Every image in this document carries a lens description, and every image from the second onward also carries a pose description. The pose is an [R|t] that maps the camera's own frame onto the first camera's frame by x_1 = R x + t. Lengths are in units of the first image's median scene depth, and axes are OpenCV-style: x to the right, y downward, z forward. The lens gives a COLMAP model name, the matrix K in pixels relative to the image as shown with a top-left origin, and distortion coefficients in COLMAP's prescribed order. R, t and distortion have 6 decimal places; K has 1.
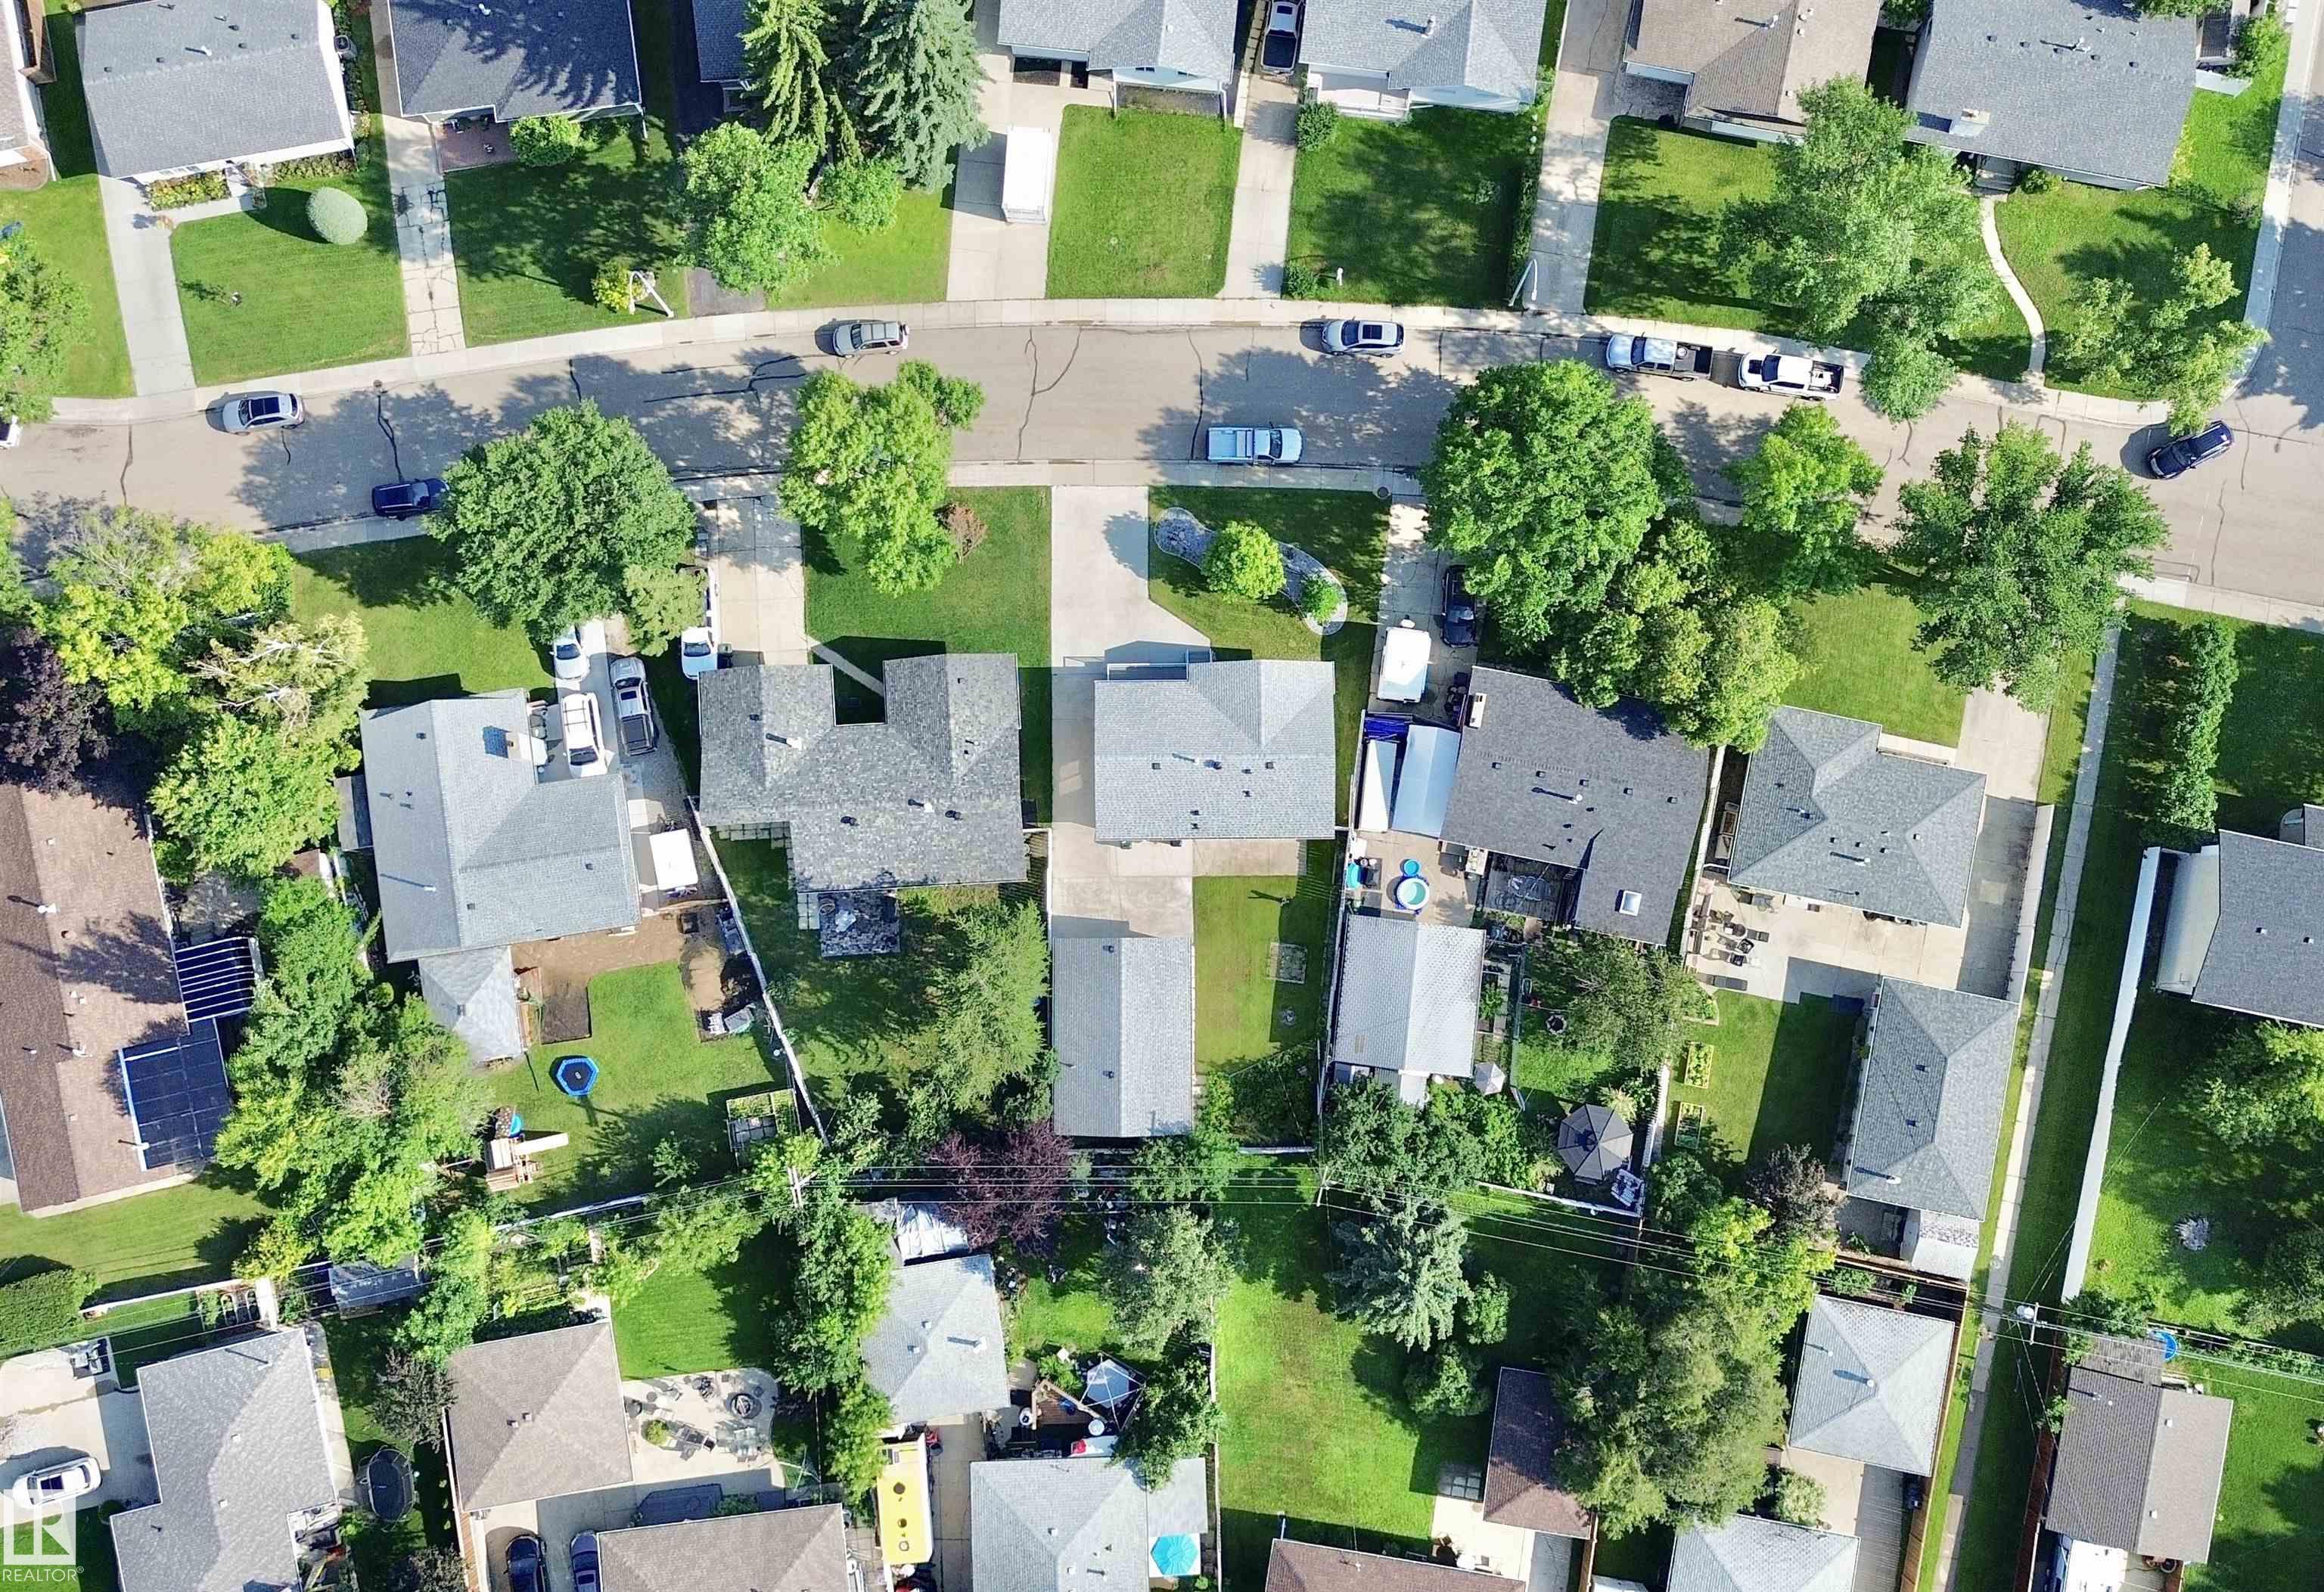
lens RADIAL K [[2008.1, 0, 1162.0], [0, 2008.1, 796.0], [0, 0, 1]] dist [0.060655, -0.054604]
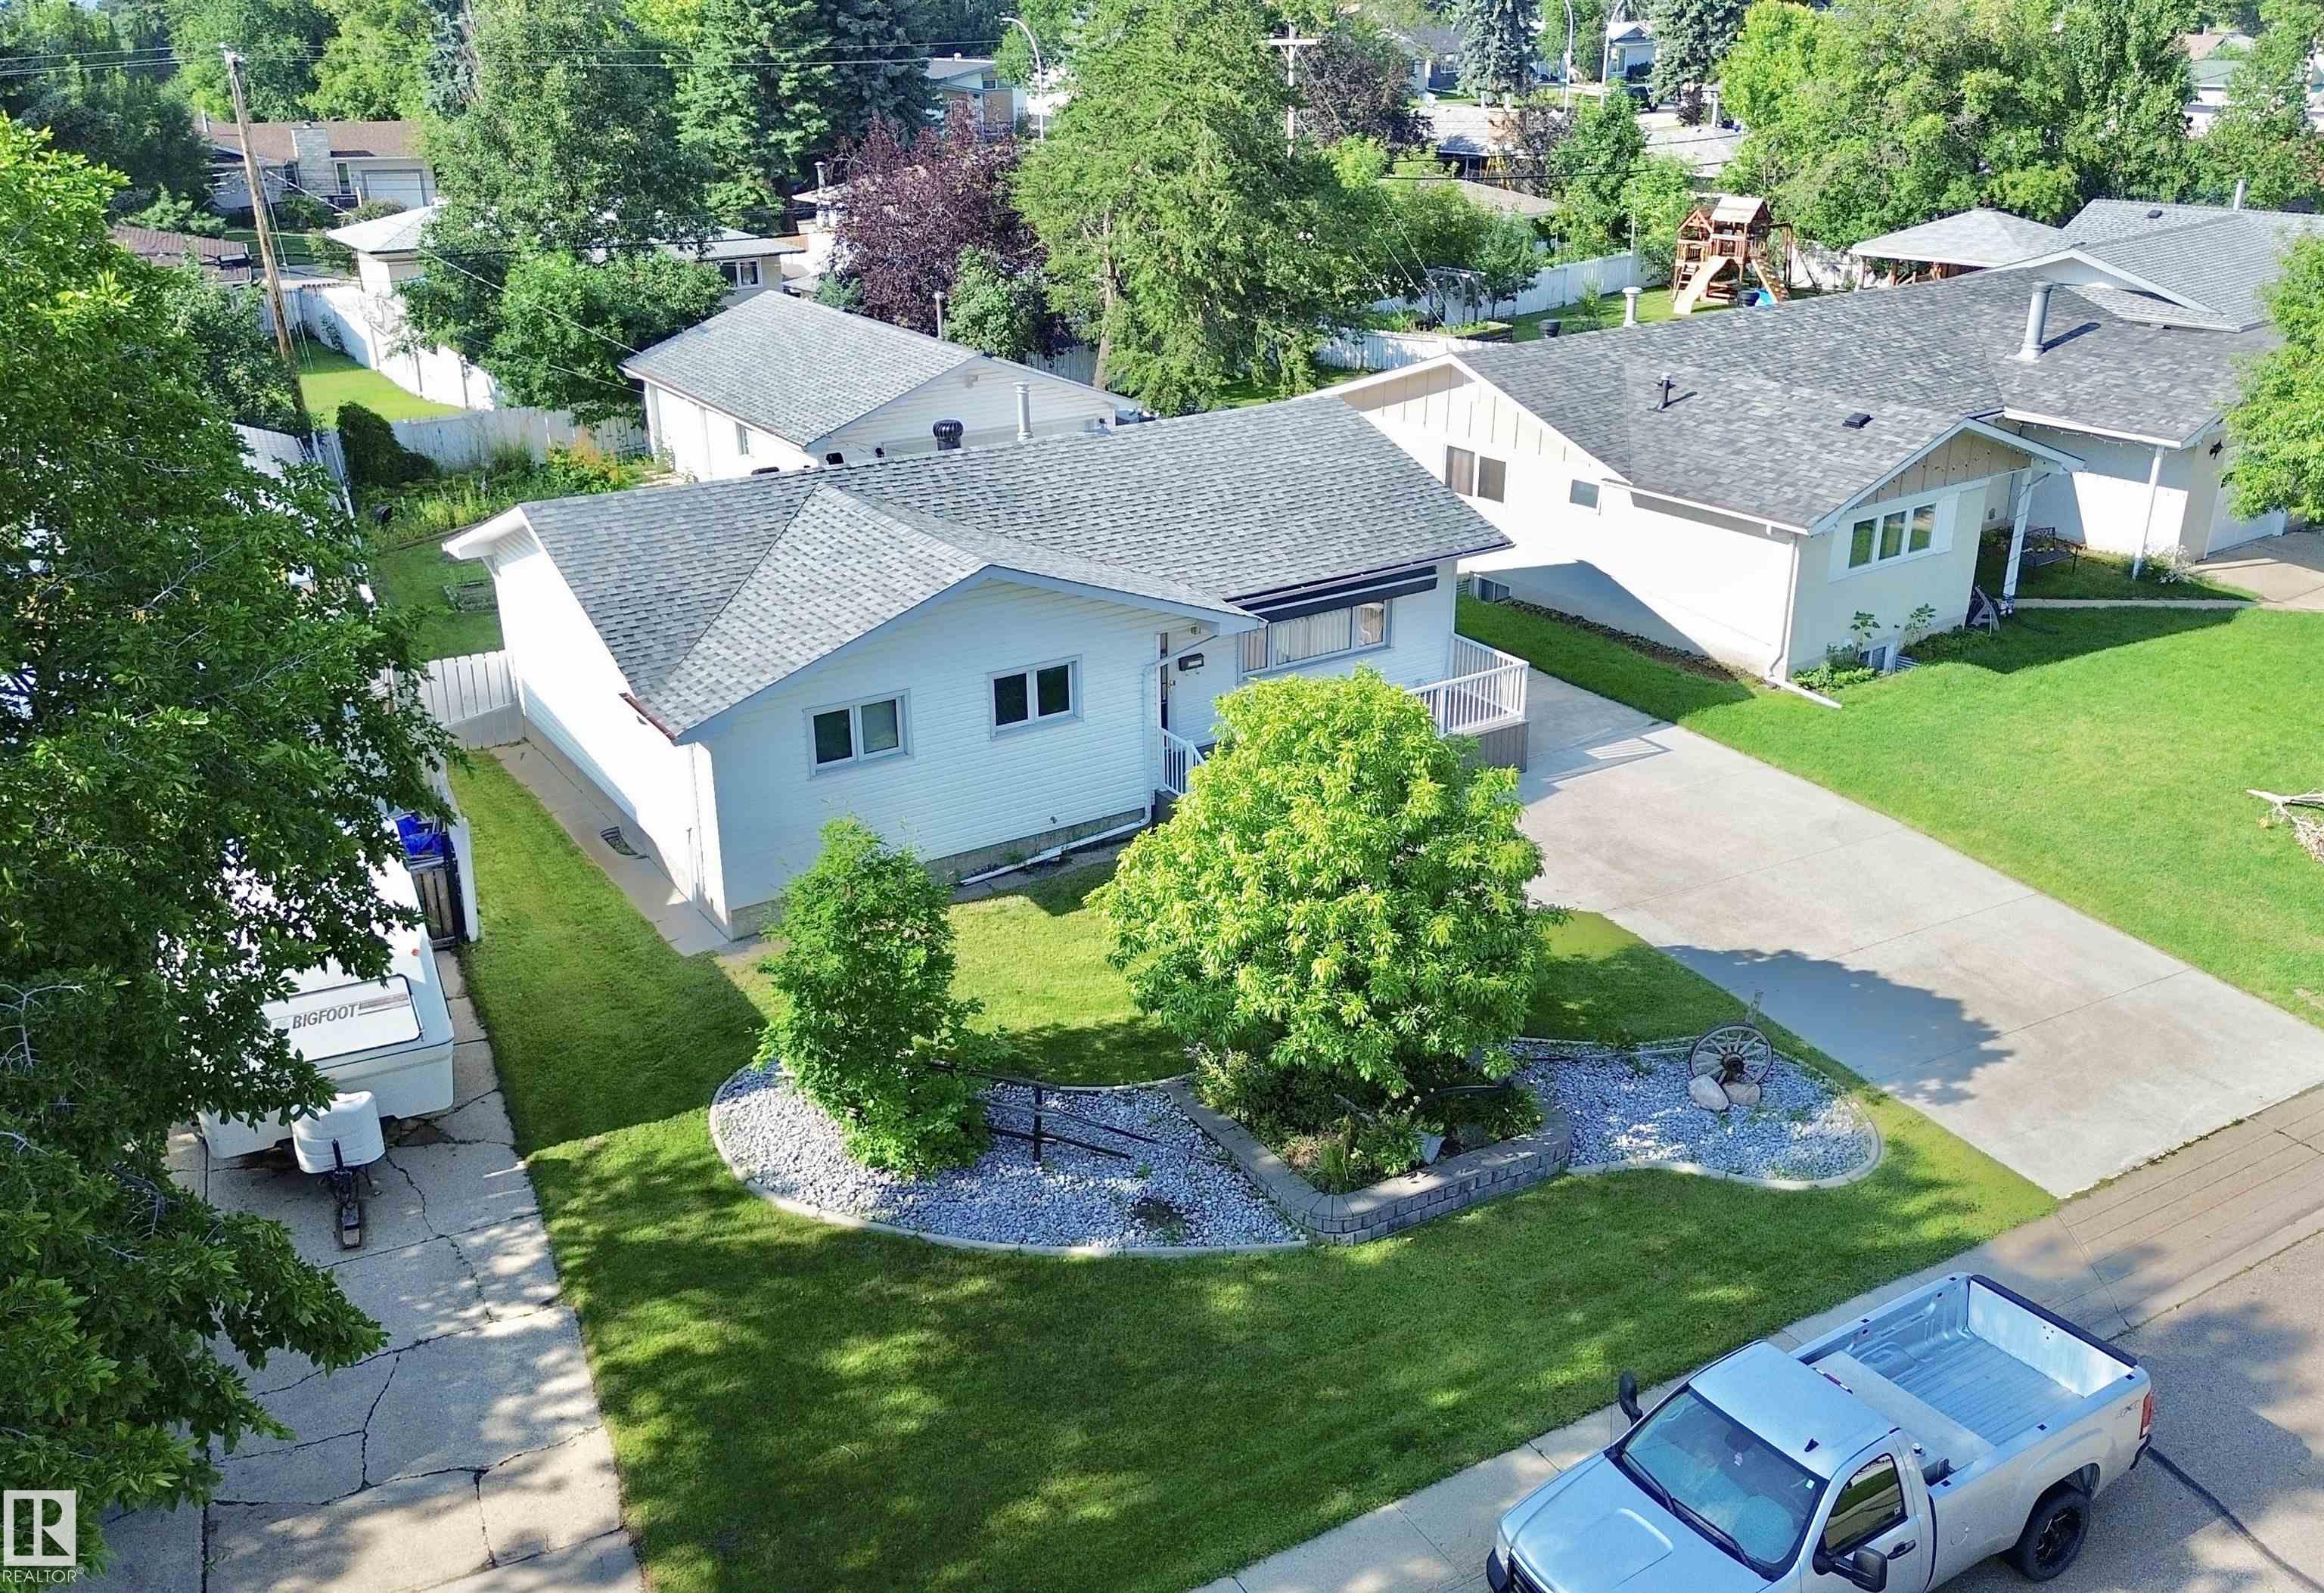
lens RADIAL K [[2008.2, 0, 1162.0], [0, 2008.2, 796.5], [0, 0, 1]] dist [0.060655, -0.054604]
pose [[-0.848492, 0.219339, -0.481614, 0.135020], [-0.526699, -0.261481, 0.808836, -0.246543], [0.051477, 0.939956, 0.337390, 0.905479]]
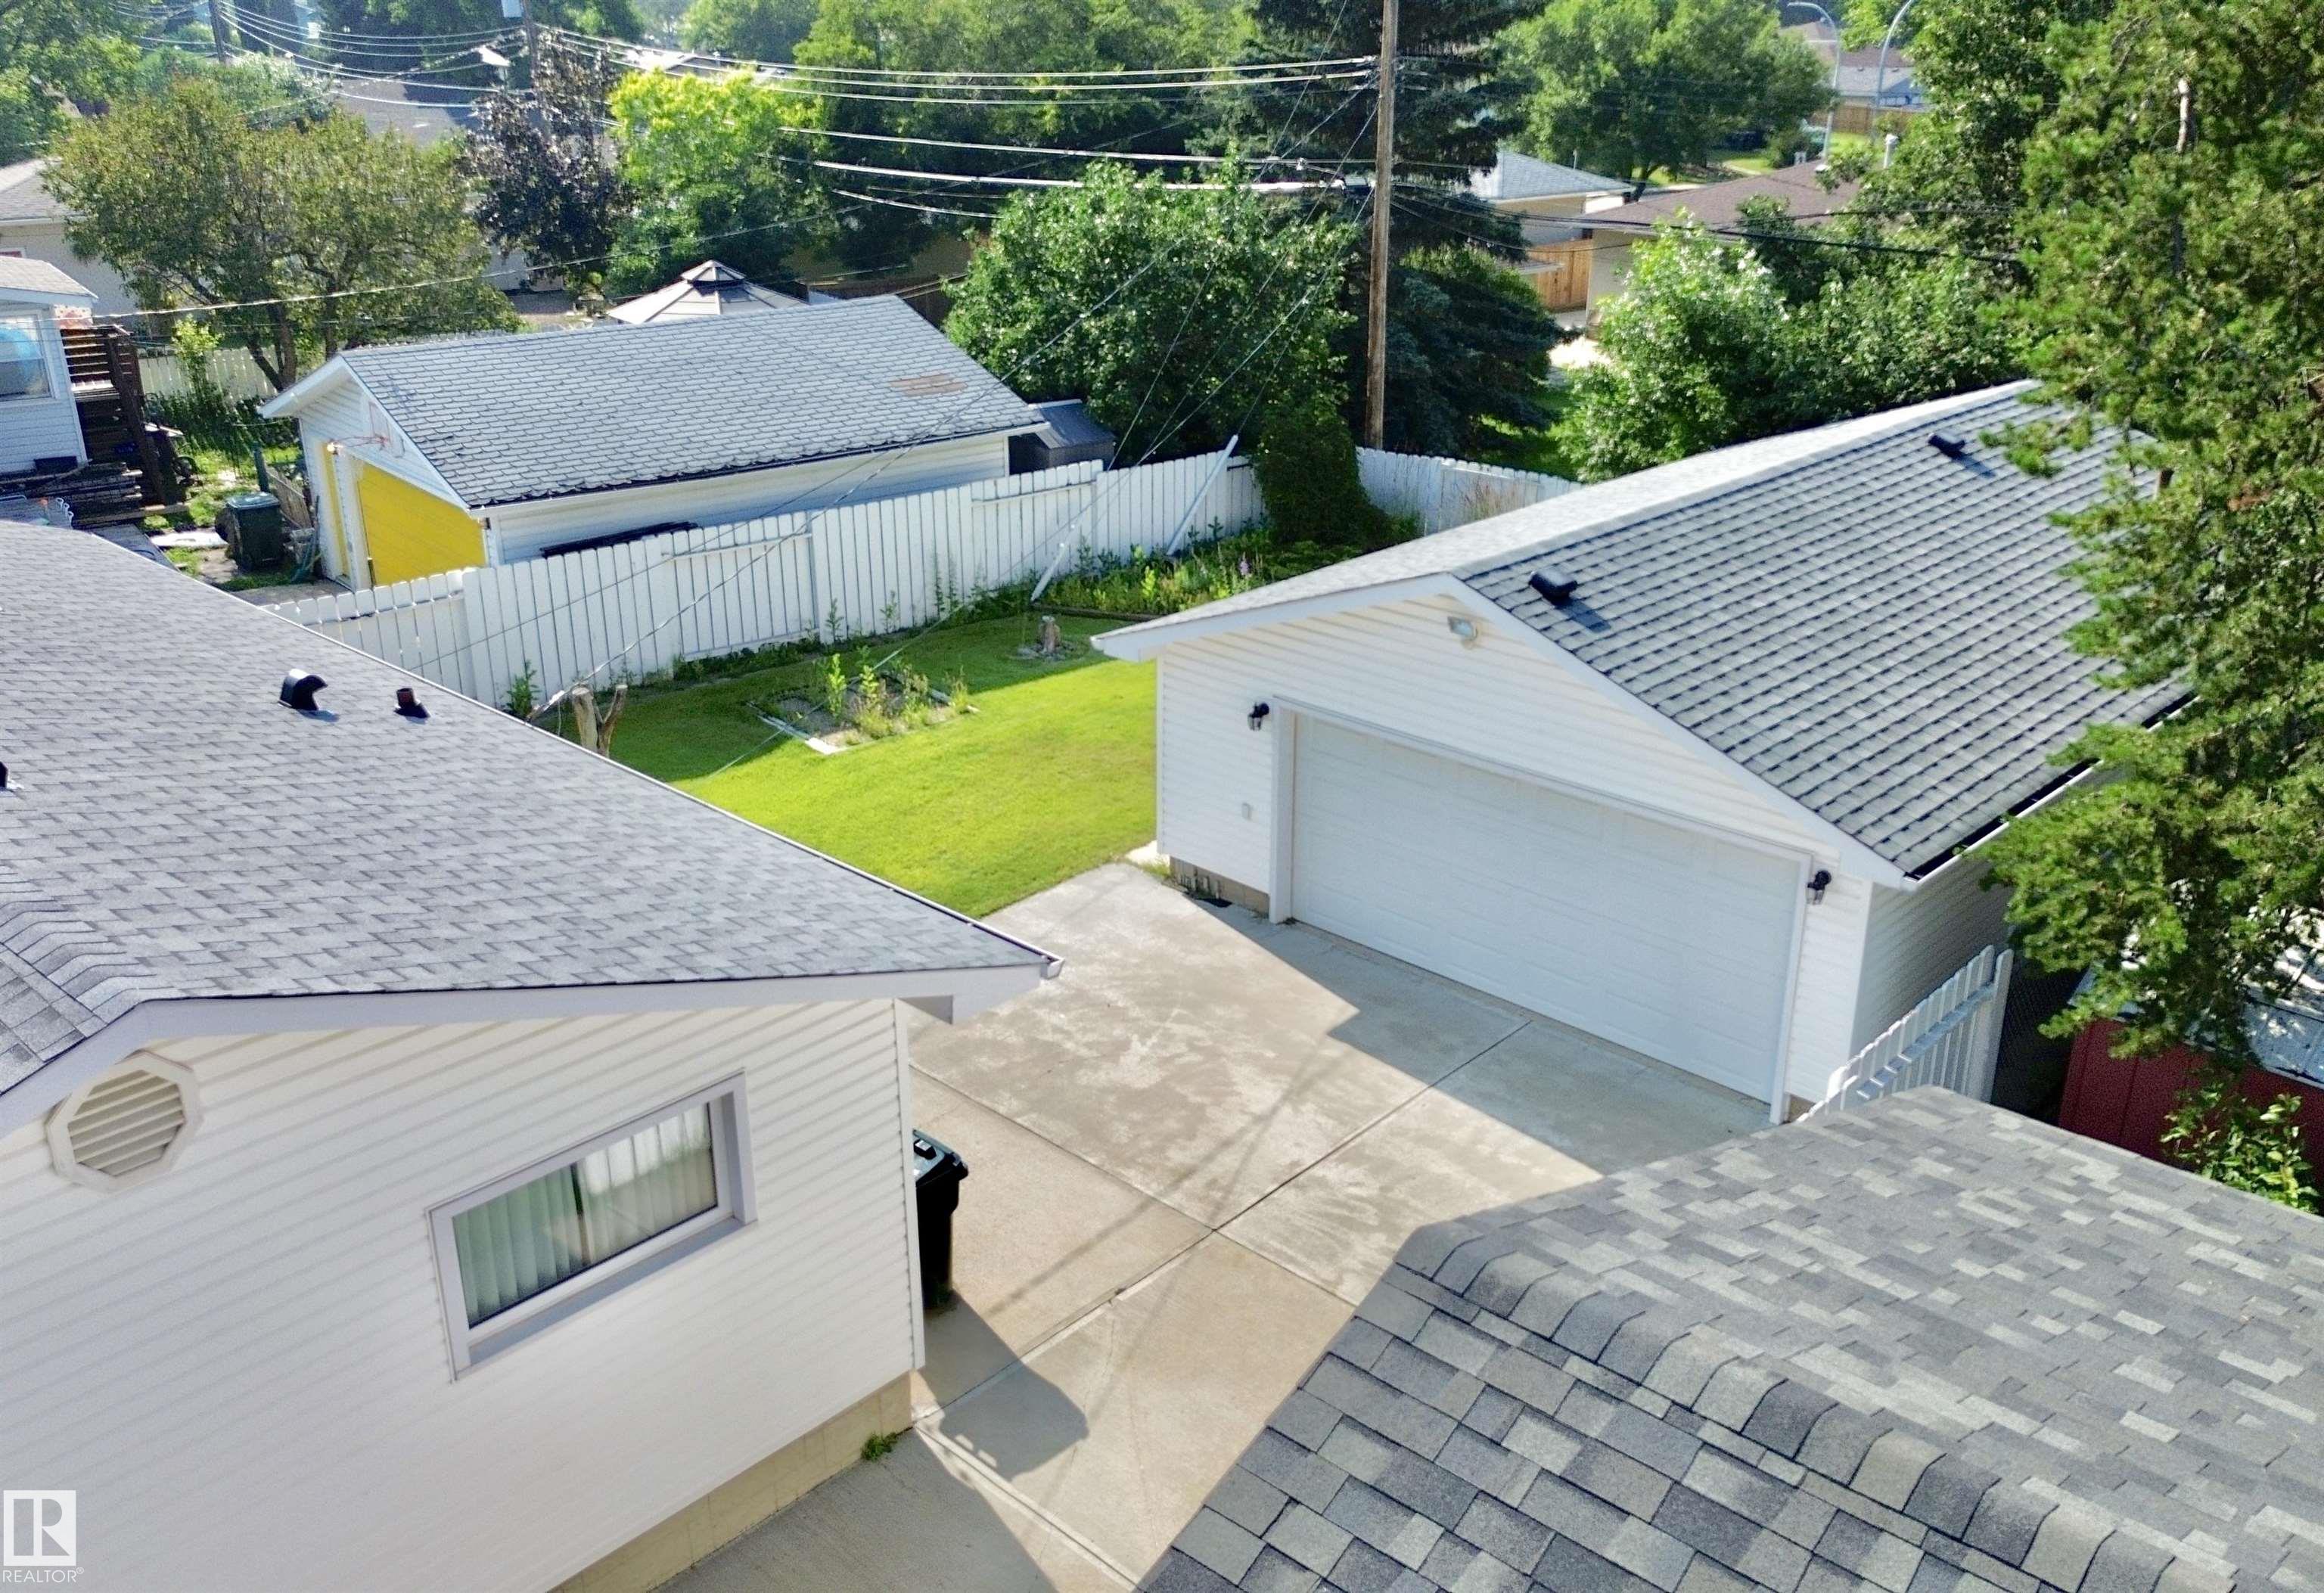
lens RADIAL K [[1994.5, 0, 1164.6], [0, 1994.5, 795.4], [0, 0, 1]] dist [0.077528, -0.083780]
pose [[-0.720751, -0.247134, 0.647644, -0.093080], [0.692426, -0.212707, 0.689421, -0.037366], [-0.032621, 0.945347, 0.324431, 0.921585]]
